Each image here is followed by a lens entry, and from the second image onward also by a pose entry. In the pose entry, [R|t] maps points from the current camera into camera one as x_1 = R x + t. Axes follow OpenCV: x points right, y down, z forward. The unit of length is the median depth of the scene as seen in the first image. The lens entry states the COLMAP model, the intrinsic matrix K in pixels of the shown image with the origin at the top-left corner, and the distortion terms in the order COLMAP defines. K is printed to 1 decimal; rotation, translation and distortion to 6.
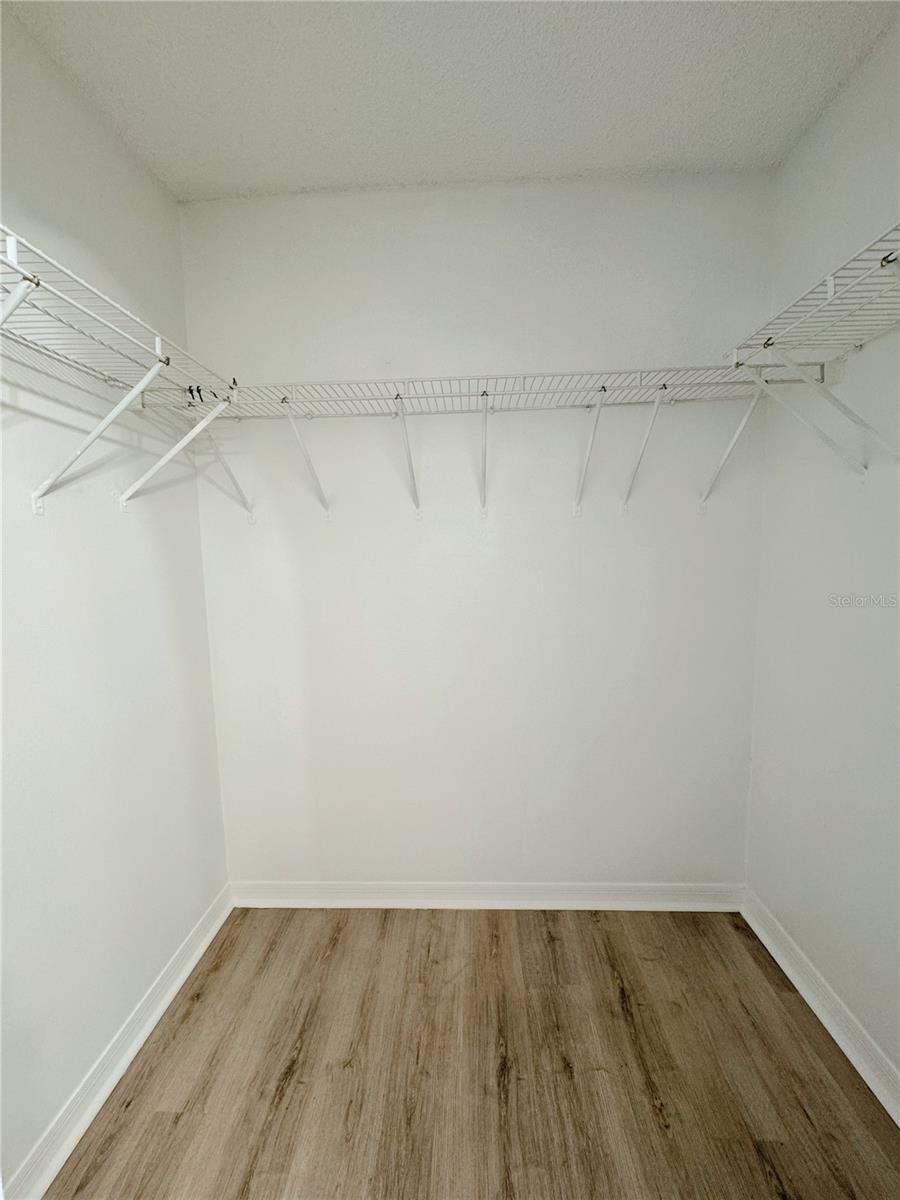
lens RADIAL K [[479.5, 0, 449.1], [0, 479.5, 596.2], [0, 0, 1]] dist [-0.000090, 0.000755]
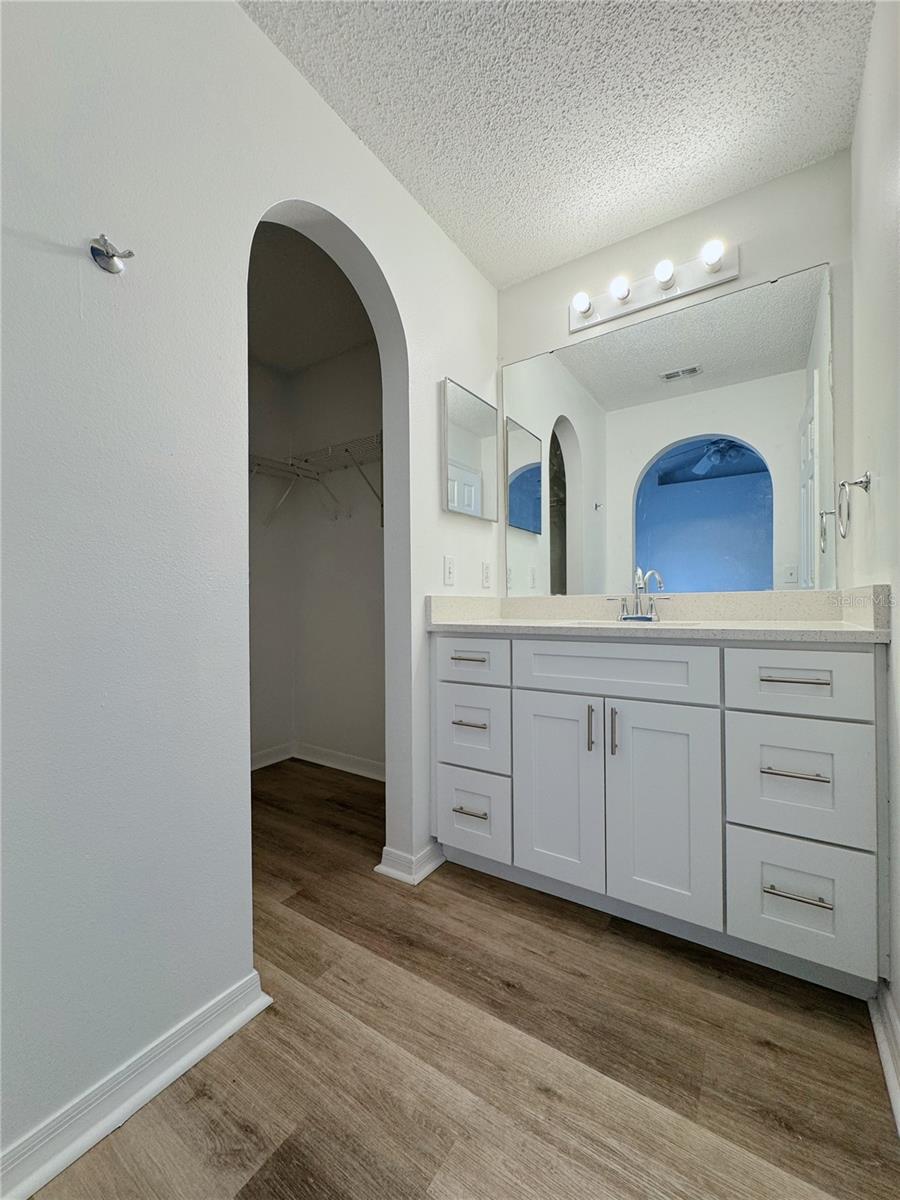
lens RADIAL K [[479.5, 0, 449.7], [0, 479.5, 602.0], [0, 0, 1]] dist [-0.000090, 0.000755]
pose [[0.523726, 0.005015, 0.851872, -0.910251], [0.084547, 0.994740, -0.057835, 0.342671], [-0.847681, 0.102313, 0.520547, -0.717380]]
